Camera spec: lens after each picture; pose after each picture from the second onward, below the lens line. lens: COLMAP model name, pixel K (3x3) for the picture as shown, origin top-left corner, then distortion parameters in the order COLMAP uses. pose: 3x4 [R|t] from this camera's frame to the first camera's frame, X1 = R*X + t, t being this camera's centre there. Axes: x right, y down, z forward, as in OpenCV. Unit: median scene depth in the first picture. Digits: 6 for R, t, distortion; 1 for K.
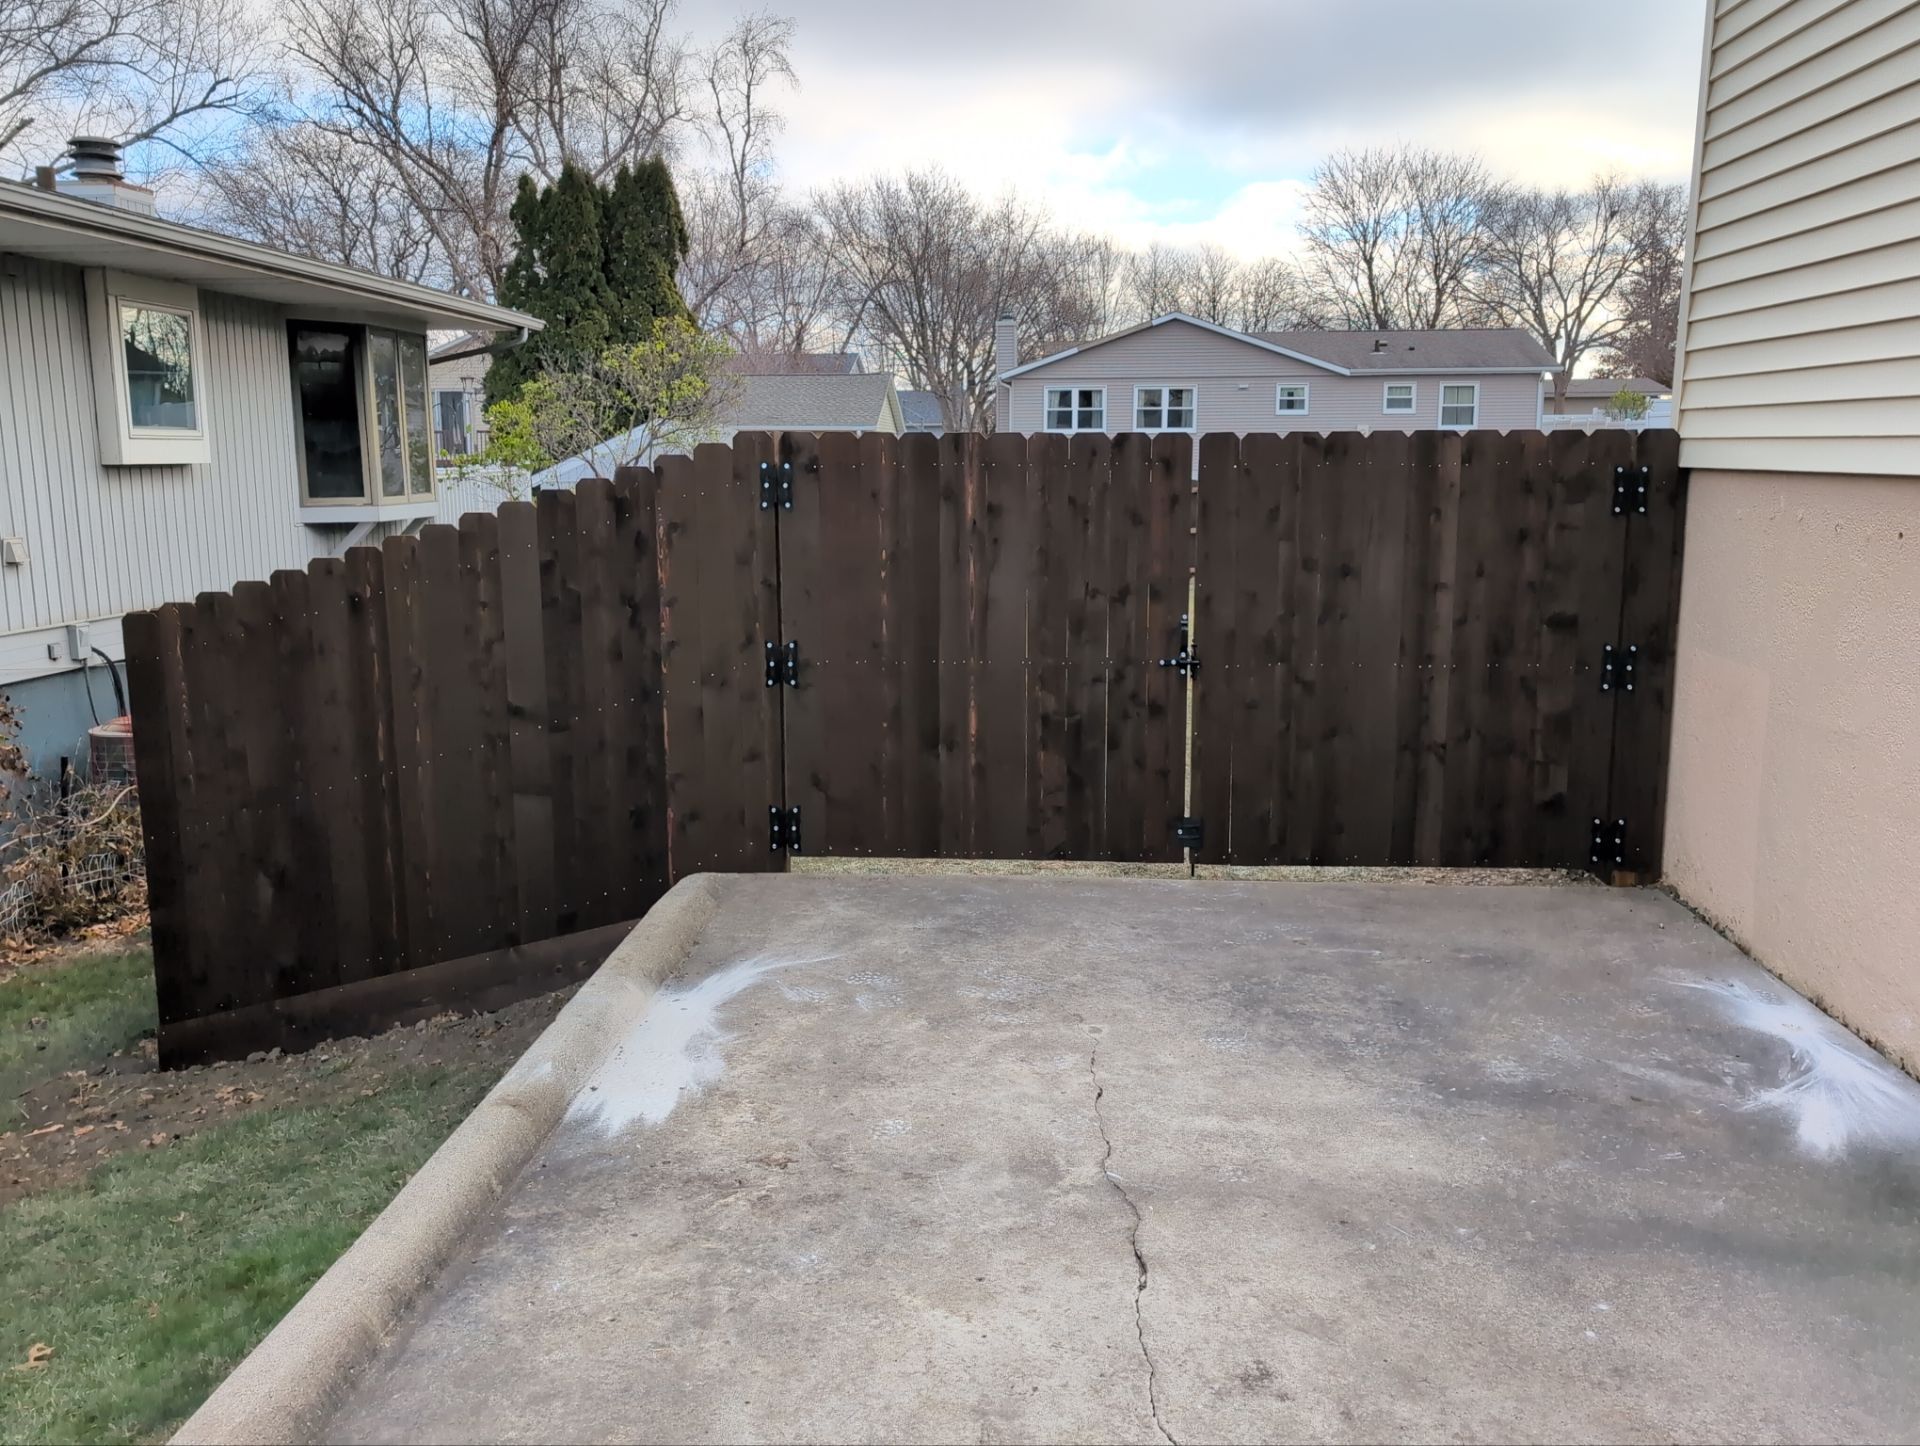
lens RADIAL K [[1586.7, 0, 950.0], [0, 1586.7, 726.9], [0, 0, 1]] dist [0.040403, -0.041025]
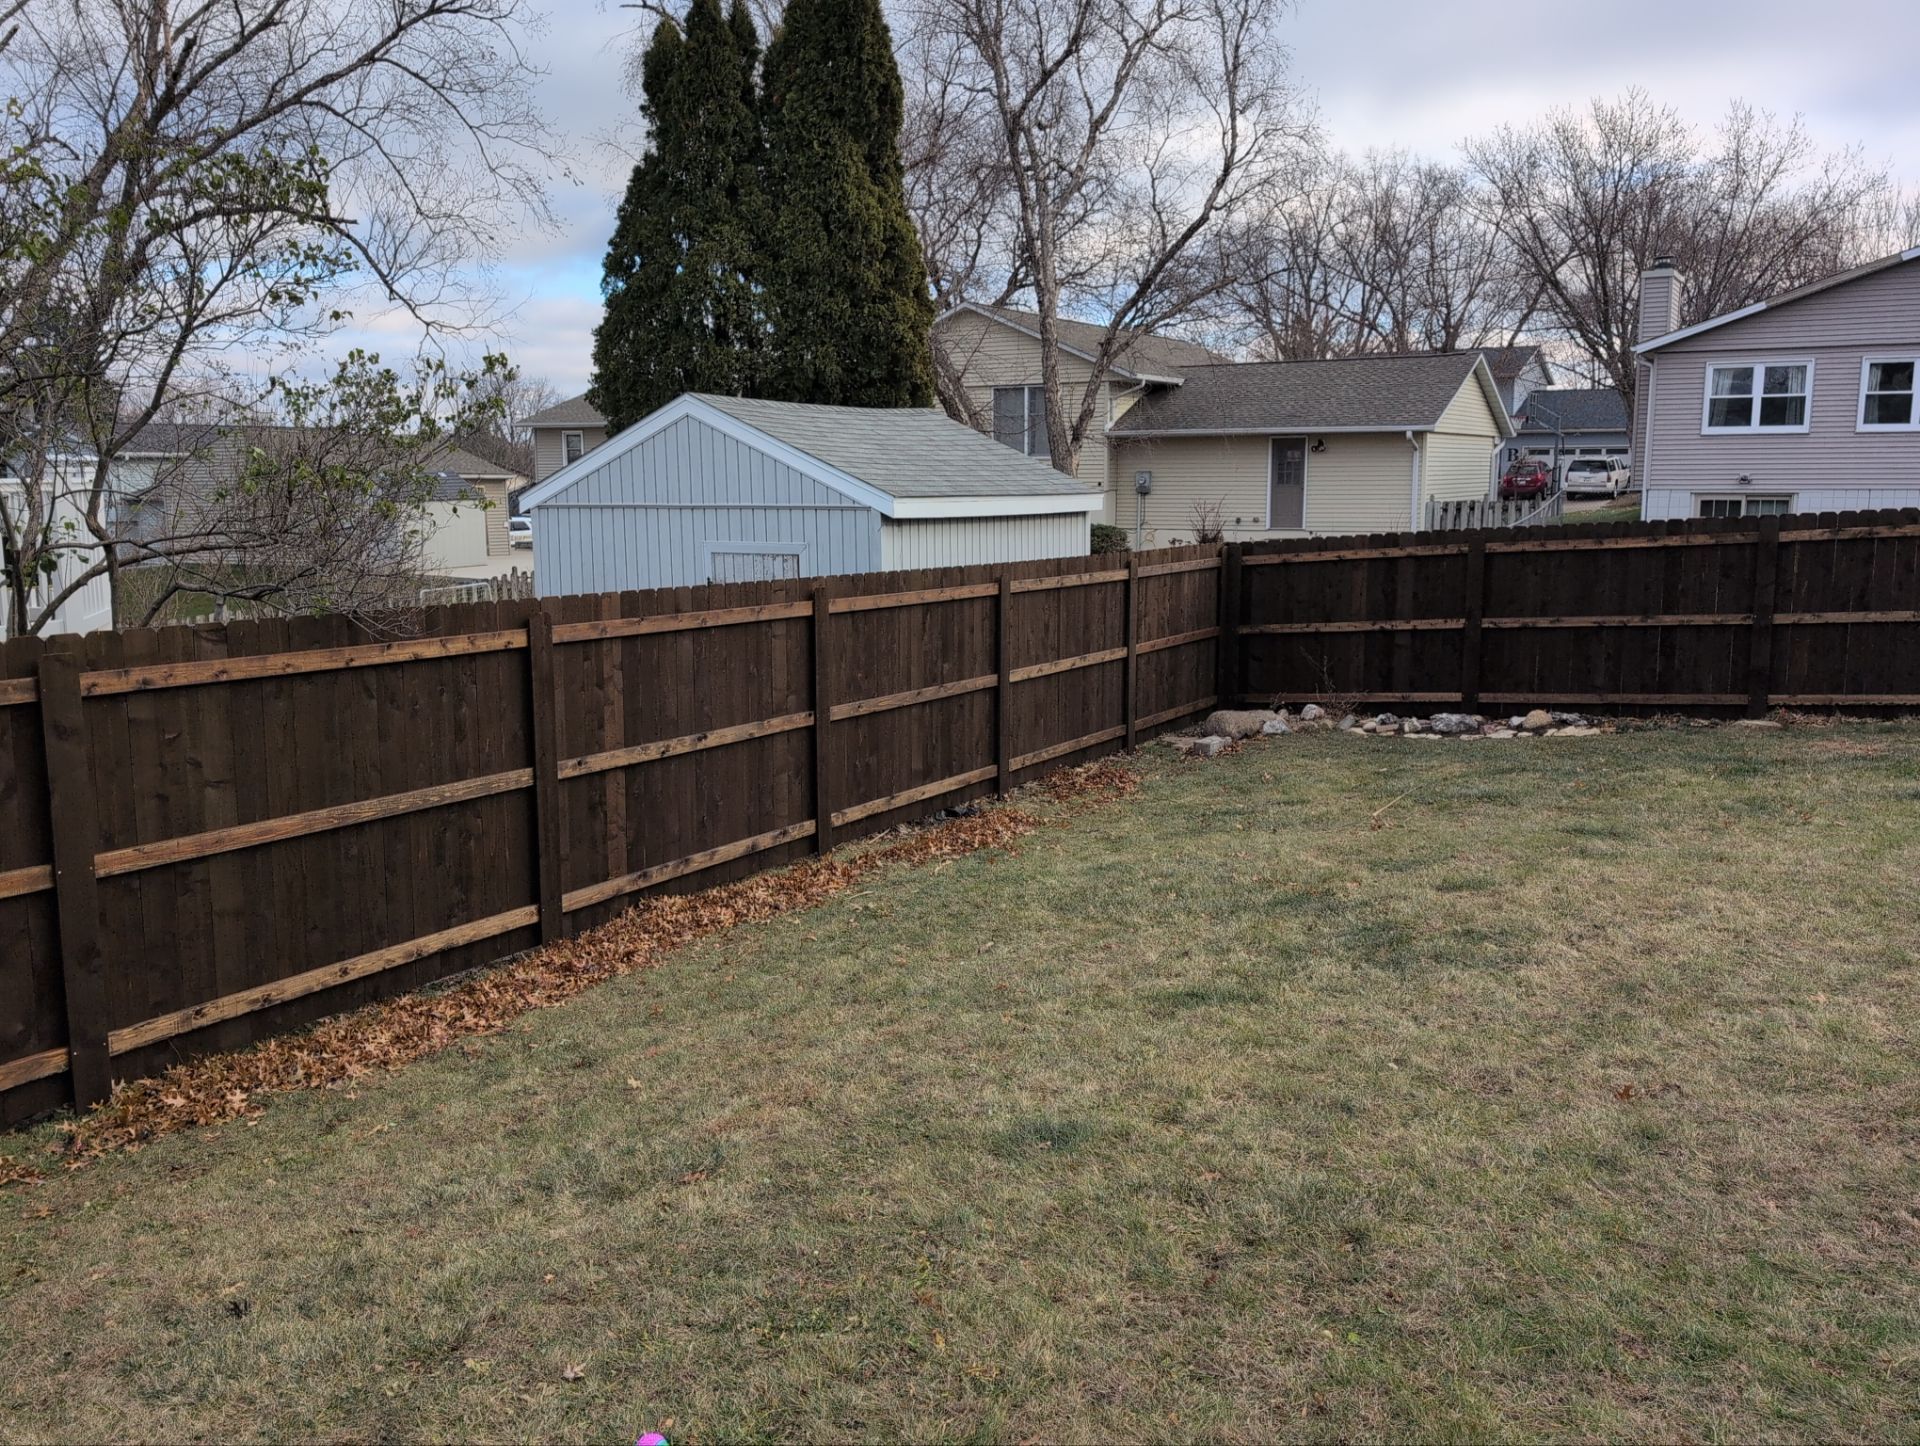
lens RADIAL K [[1596.3, 0, 956.5], [0, 1596.3, 710.9], [0, 0, 1]] dist [0.033207, -0.027548]
pose [[0.902768, 0.066680, -0.424927, 0.261770], [-0.075258, 0.997158, -0.003412, -0.160709], [0.423492, 0.035059, 0.905221, 0.981523]]
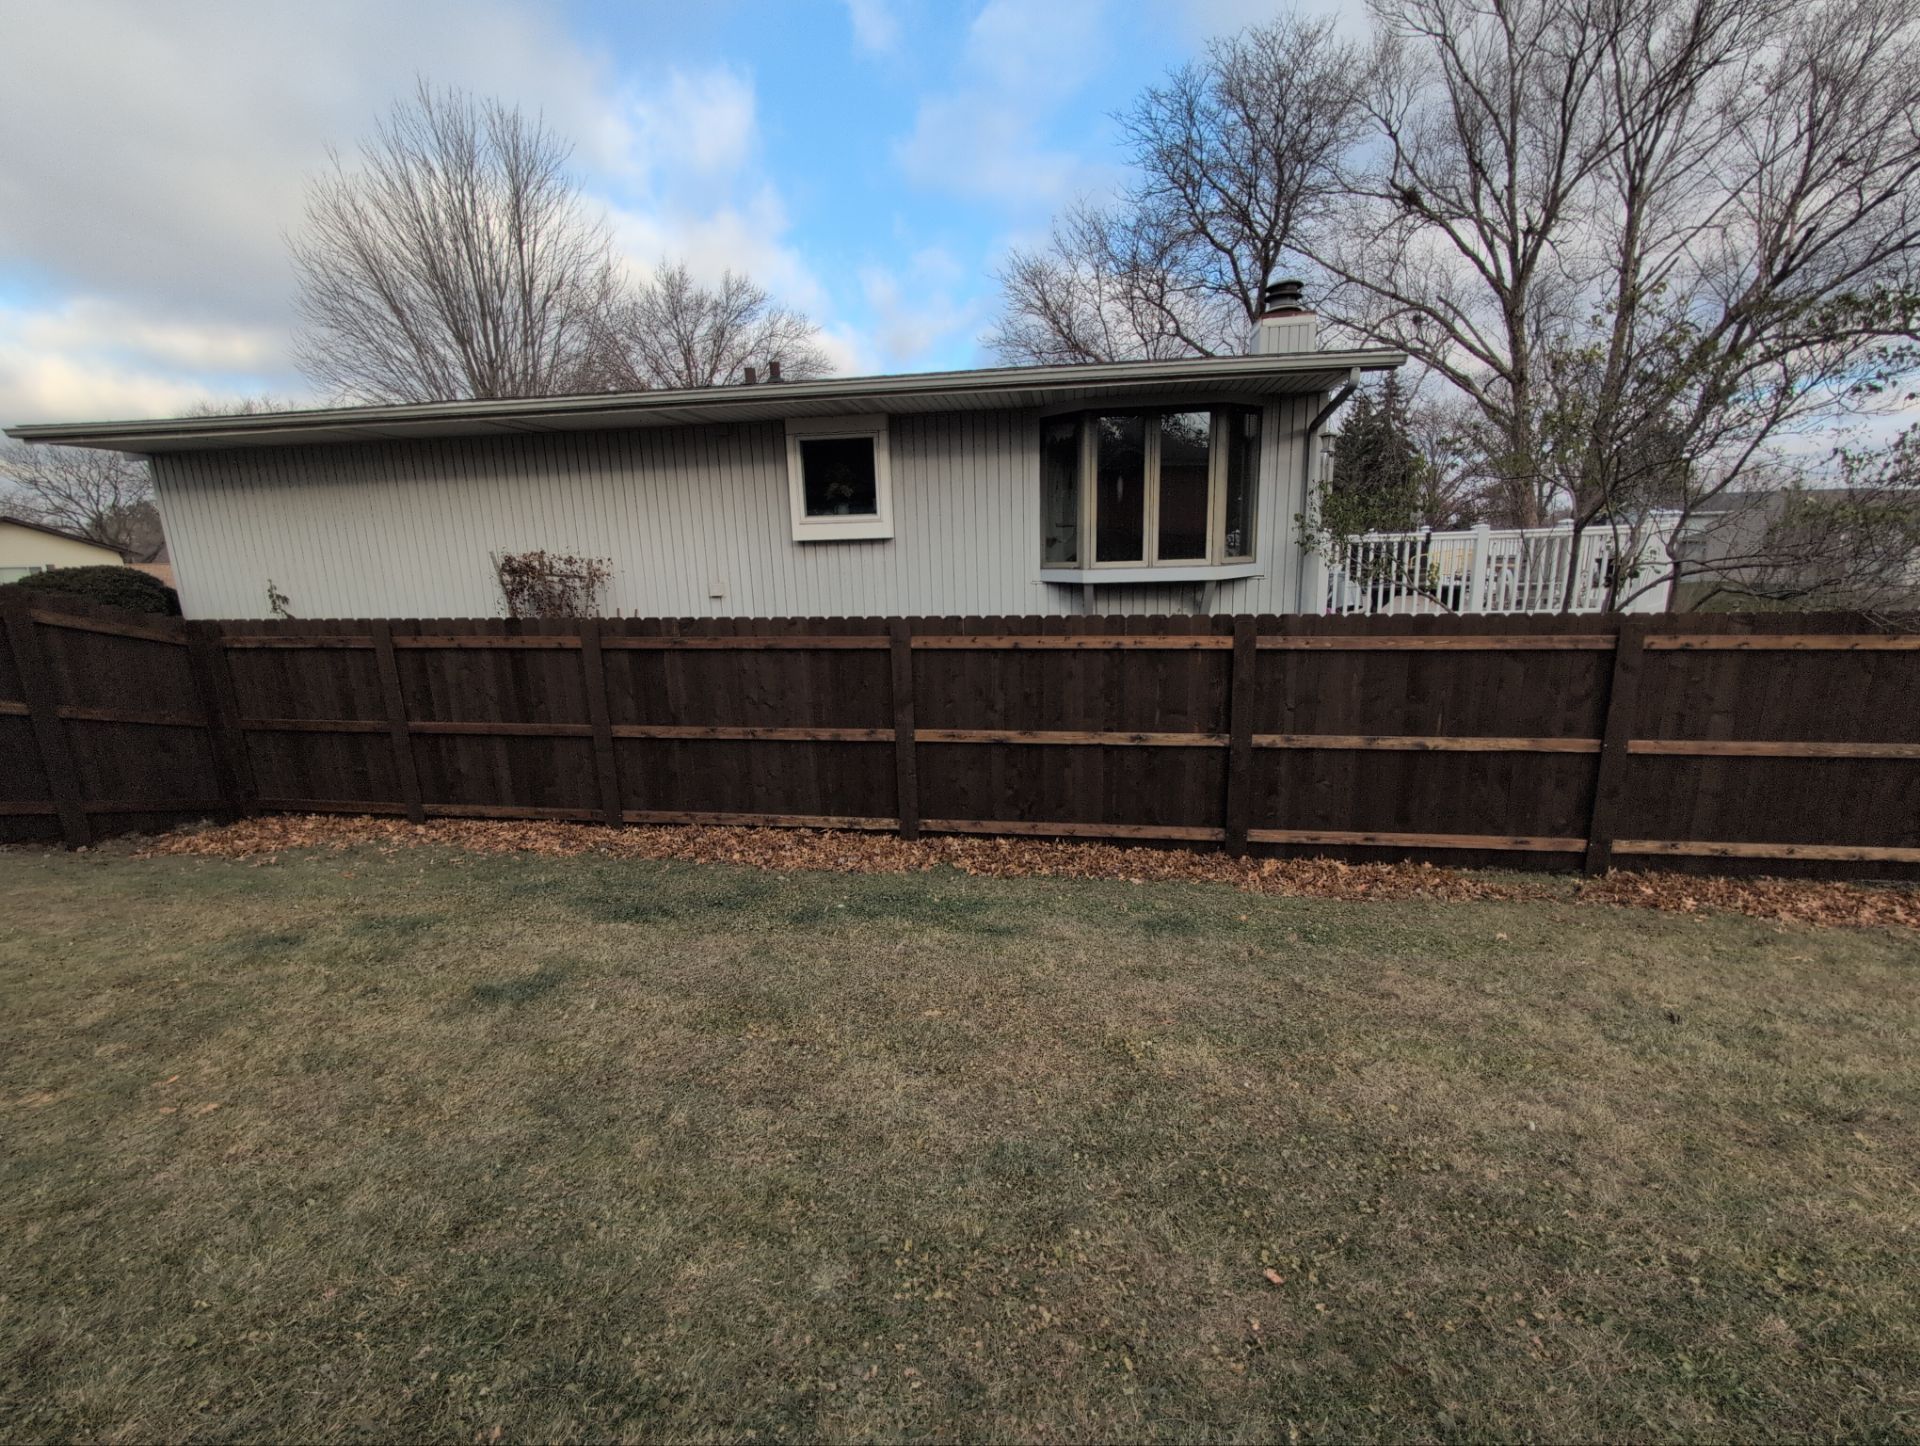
lens RADIAL K [[811.6, 0, 965.3], [0, 811.6, 723.2], [0, 0, 1]] dist [-0.002019, 0.000836]
pose [[-0.054367, 0.218379, -0.974348, 0.260148], [-0.140503, 0.964410, 0.223991, -0.155334], [0.988586, 0.149077, -0.021749, 0.972825]]
